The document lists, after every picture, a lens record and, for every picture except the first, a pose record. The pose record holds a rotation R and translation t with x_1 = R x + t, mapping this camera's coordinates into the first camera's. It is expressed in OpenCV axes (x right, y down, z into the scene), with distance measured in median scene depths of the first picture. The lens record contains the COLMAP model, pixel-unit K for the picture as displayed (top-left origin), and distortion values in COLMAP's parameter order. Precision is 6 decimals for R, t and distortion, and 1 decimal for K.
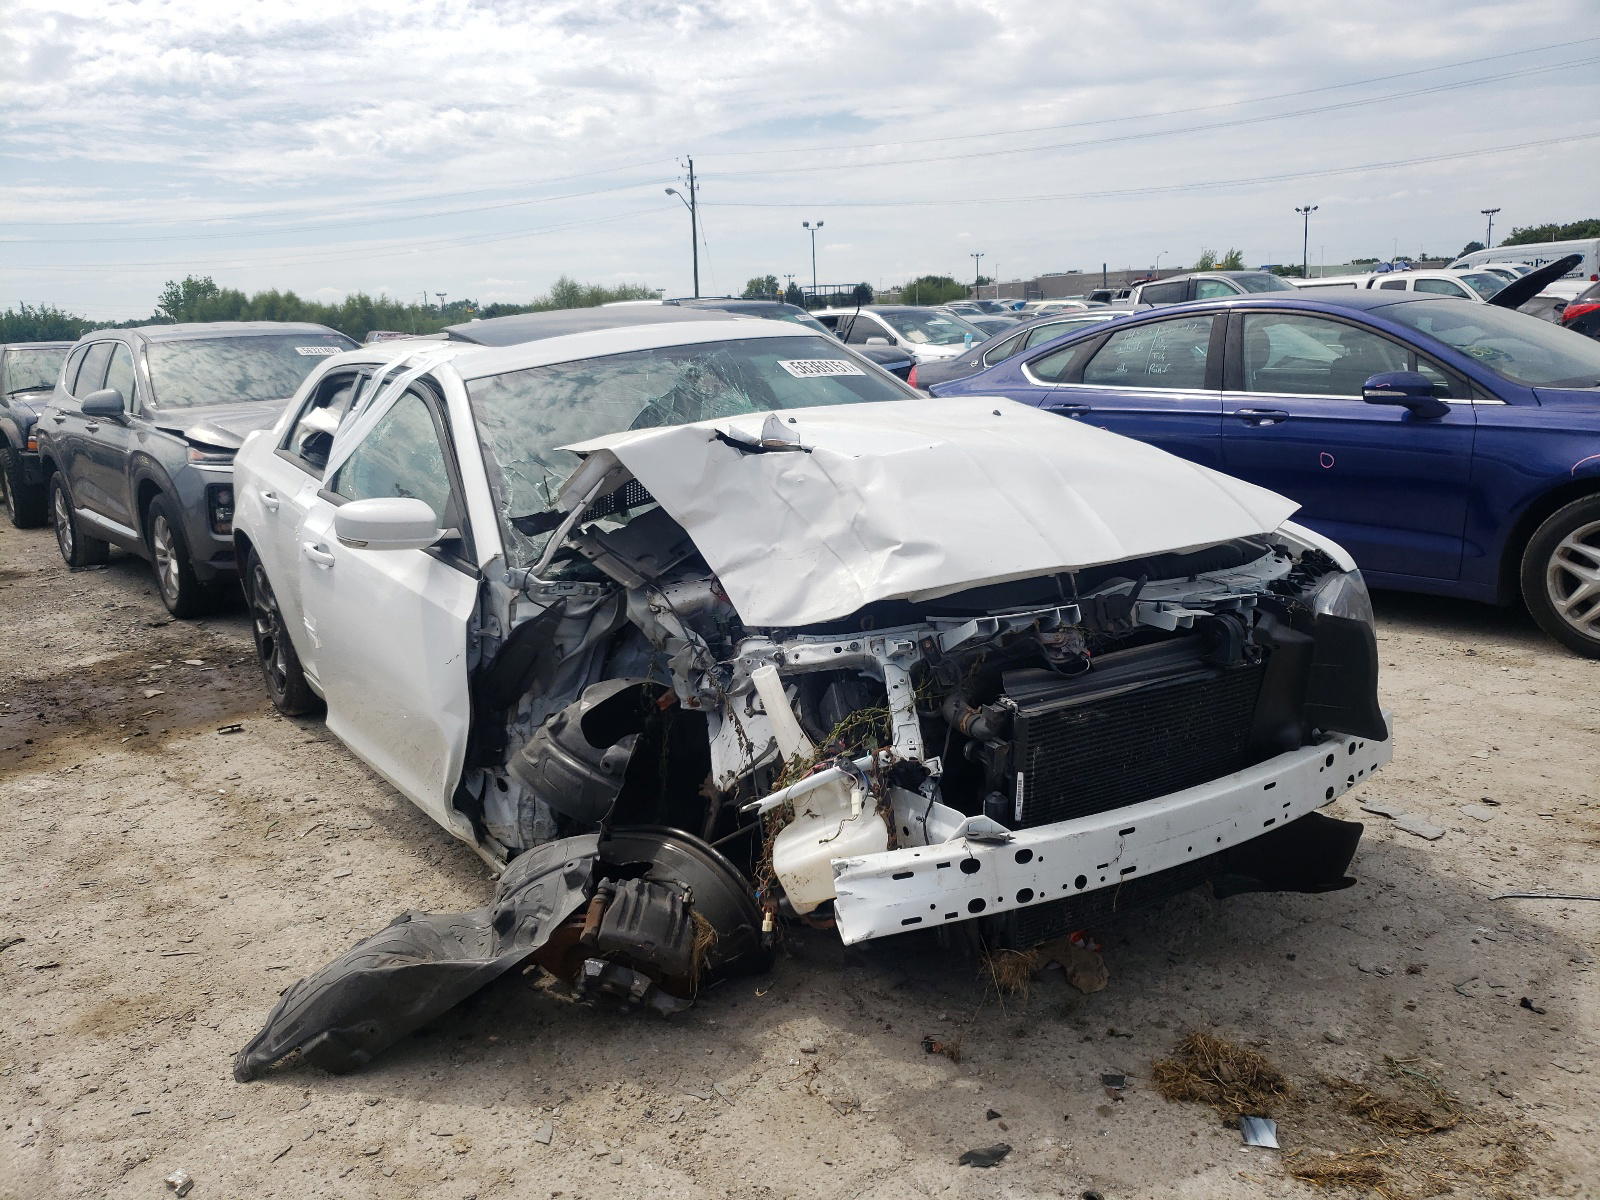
lens RADIAL K [[1217.2, 0, 802.5], [0, 1217.2, 583.3], [0, 0, 1]] dist [0.005951, 0.006043]
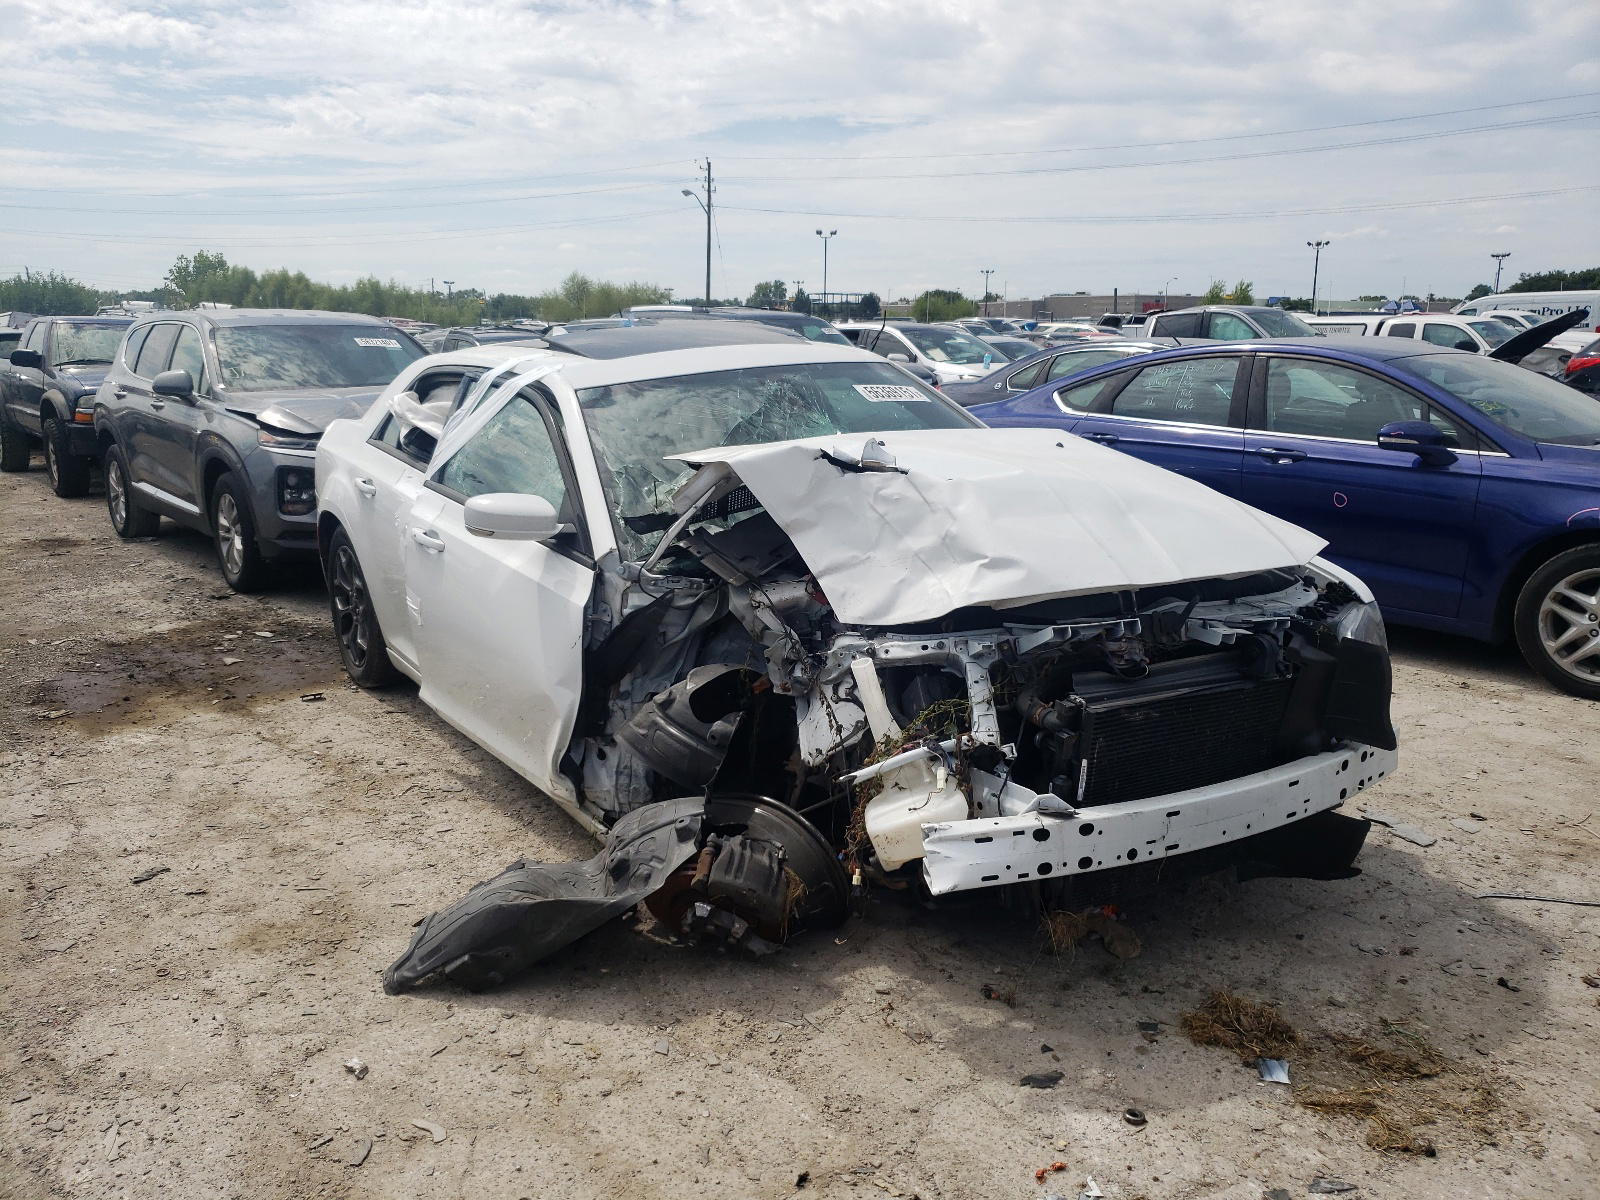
lens RADIAL K [[1222.0, 0, 800.0], [0, 1222.0, 600.0], [0, 0, 1]] dist [0.005358, 0.006164]
pose [[0.998643, 0.051626, 0.006816, -0.087318], [-0.051676, 0.998636, 0.007419, 0.006524], [-0.006423, -0.007761, 0.999949, -0.135695]]
